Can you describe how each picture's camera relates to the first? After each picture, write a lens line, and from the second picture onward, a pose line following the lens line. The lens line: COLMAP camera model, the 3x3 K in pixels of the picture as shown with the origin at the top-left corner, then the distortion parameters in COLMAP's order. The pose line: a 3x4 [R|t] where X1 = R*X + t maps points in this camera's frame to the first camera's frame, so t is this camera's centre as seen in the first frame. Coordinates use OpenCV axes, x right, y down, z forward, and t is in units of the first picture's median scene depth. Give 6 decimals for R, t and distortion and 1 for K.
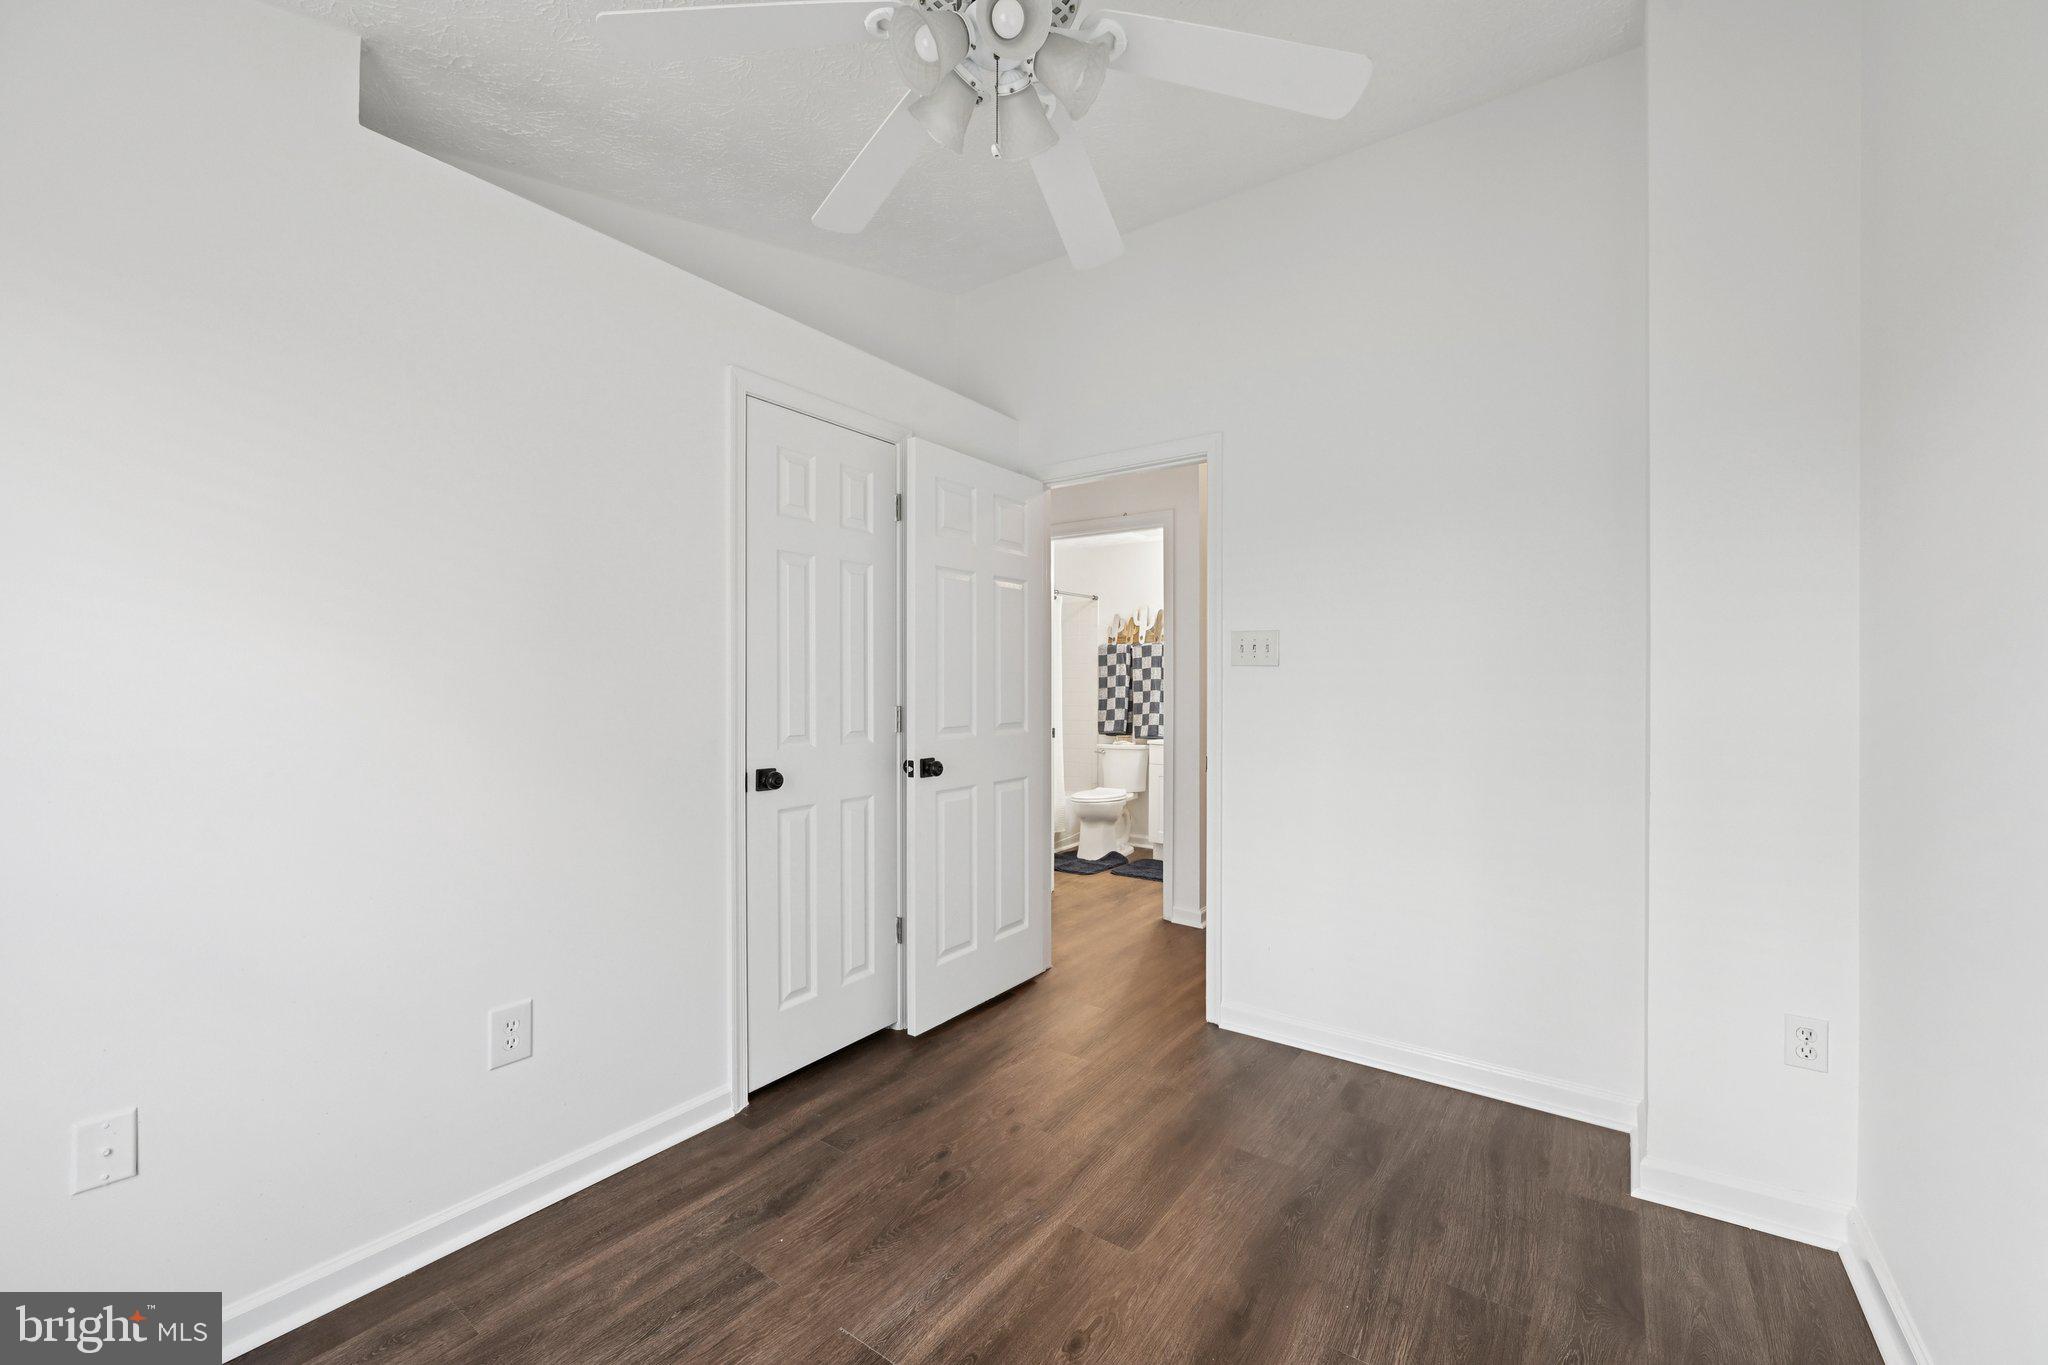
lens RADIAL K [[809.5, 0, 1036.6], [0, 809.5, 689.3], [0, 0, 1]] dist [-0.000540, 0.000126]
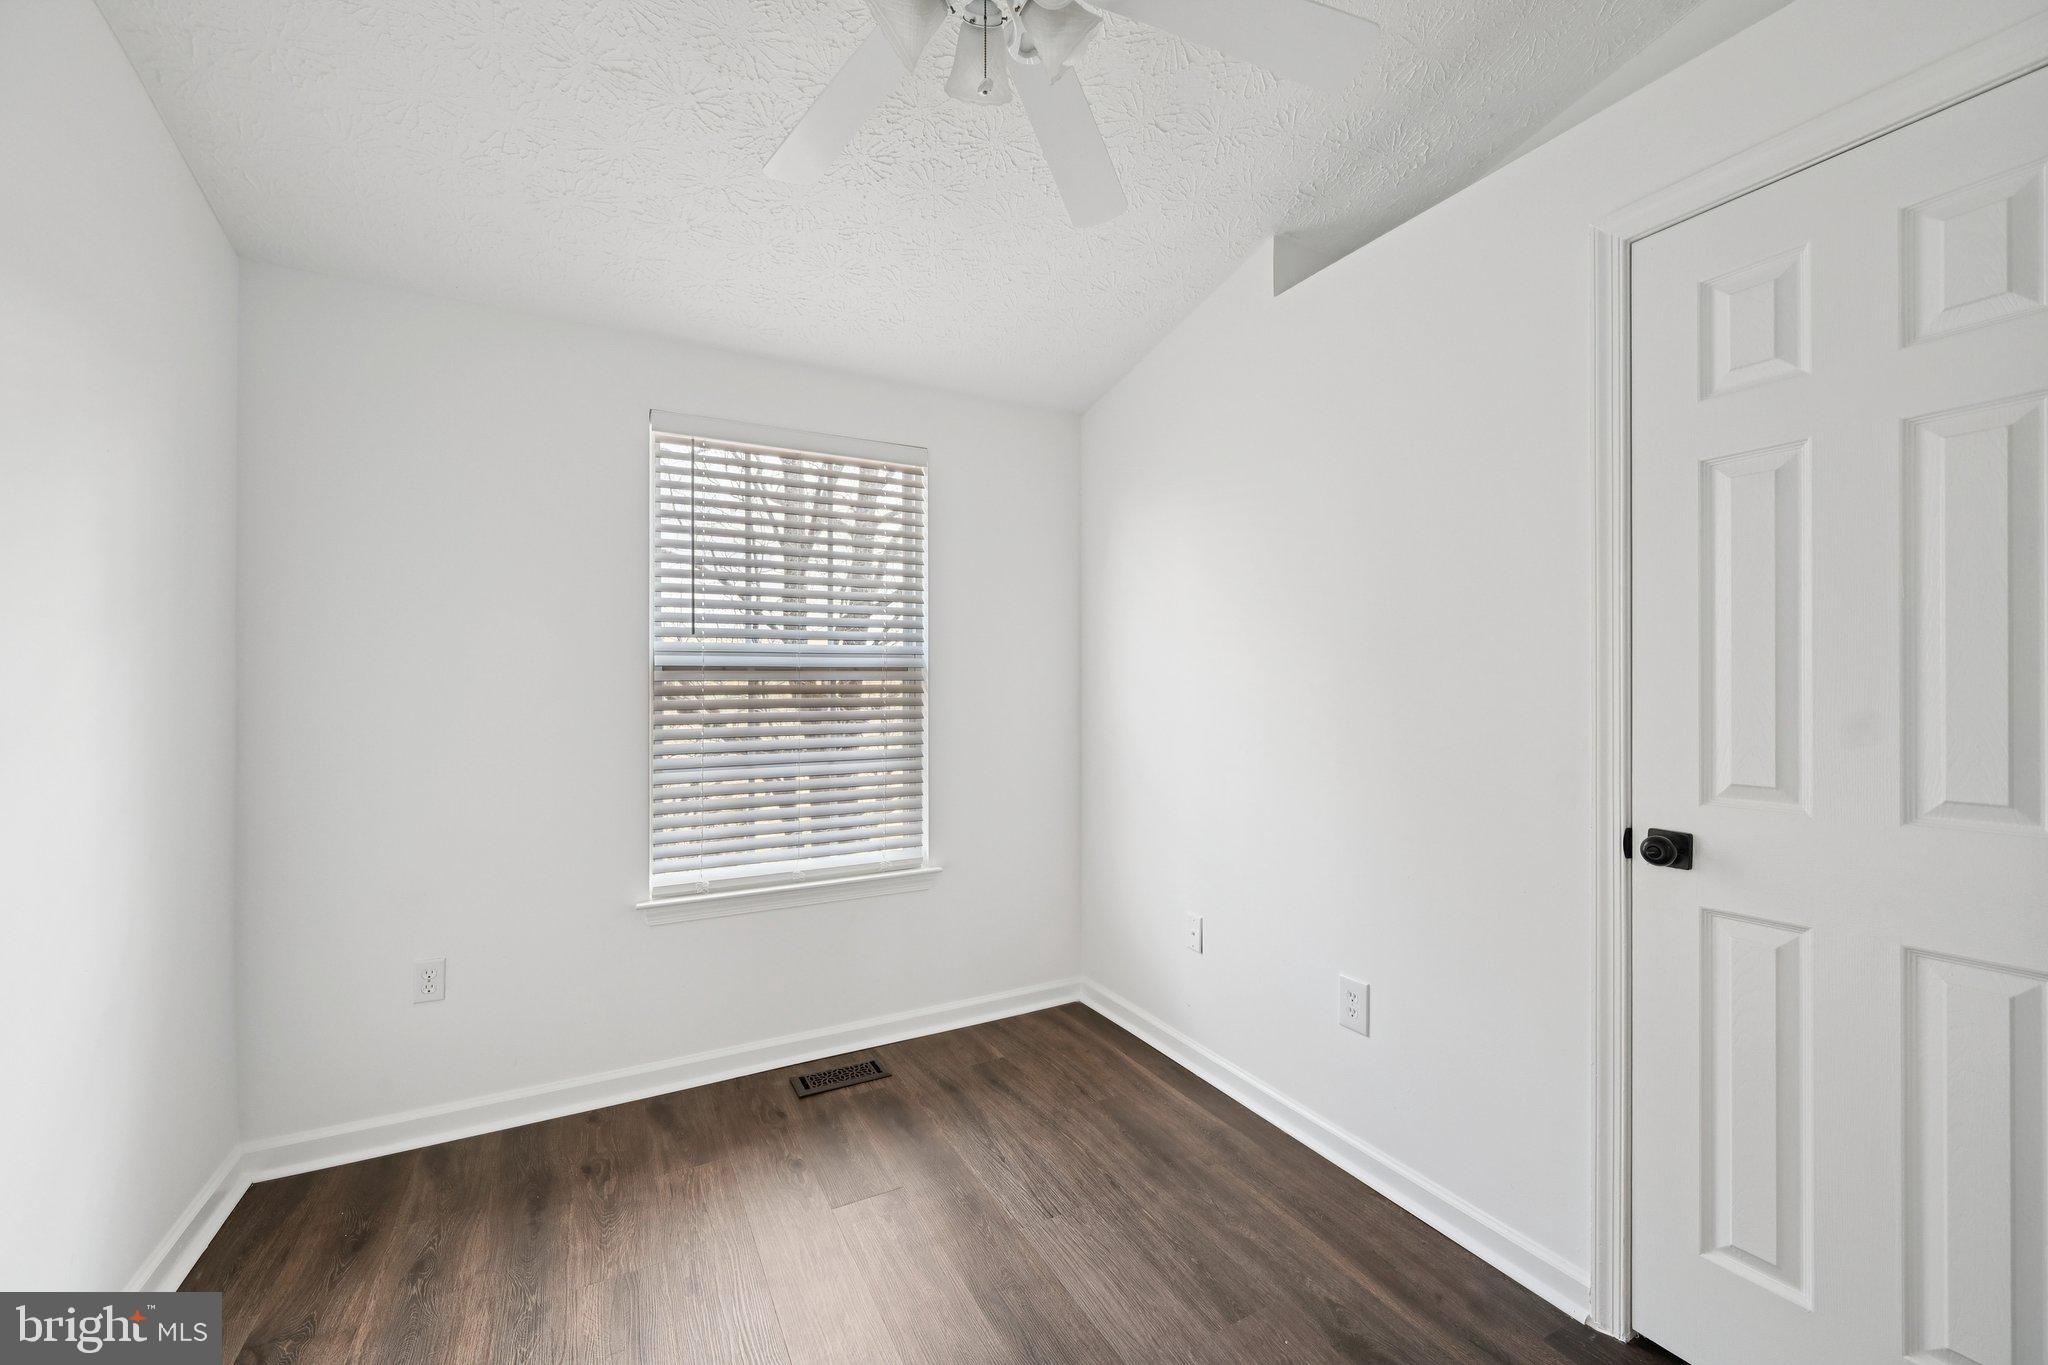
lens RADIAL K [[809.5, 0, 1036.6], [0, 809.5, 689.3], [0, 0, 1]] dist [-0.000540, 0.000126]
pose [[-0.435511, -0.003312, -0.900178, 0.531015], [-0.008910, 0.999960, 0.000632, -0.006070], [0.900140, 0.008296, -0.435523, 1.050352]]
